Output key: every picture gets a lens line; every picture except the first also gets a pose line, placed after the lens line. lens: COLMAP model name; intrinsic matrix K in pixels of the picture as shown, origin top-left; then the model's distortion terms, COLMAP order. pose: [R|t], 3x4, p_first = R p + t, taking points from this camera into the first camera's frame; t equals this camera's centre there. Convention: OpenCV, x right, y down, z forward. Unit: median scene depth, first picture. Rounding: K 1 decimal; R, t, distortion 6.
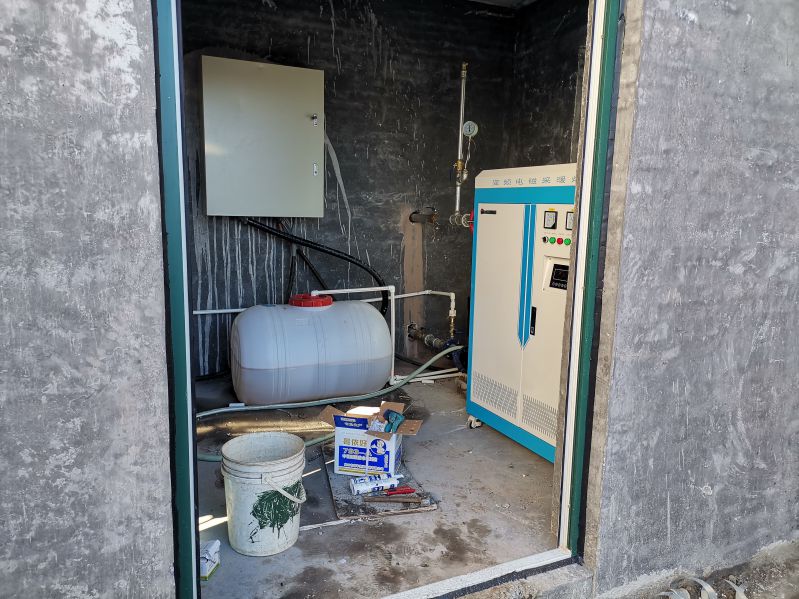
lens RADIAL K [[597.6, 0, 399.5], [0, 597.6, 299.5], [0, 0, 1]] dist [0.031823, 0.000388]
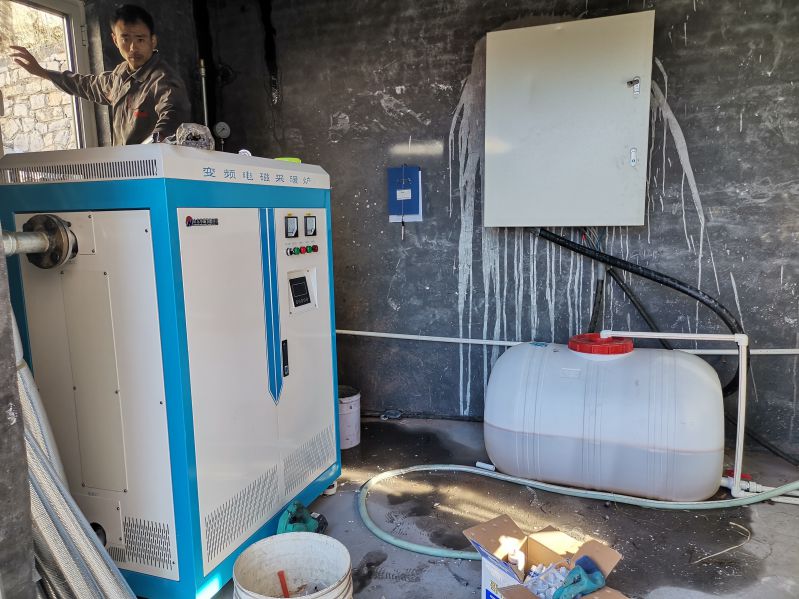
lens RADIAL K [[597.6, 0, 399.5], [0, 597.6, 299.5], [0, 0, 1]] dist [0.031823, 0.000388]
pose [[0.697734, 0.064068, -0.713487, 0.176447], [-0.077655, 0.996888, 0.013576, -0.039185], [0.712136, 0.045933, 0.700537, 0.316660]]
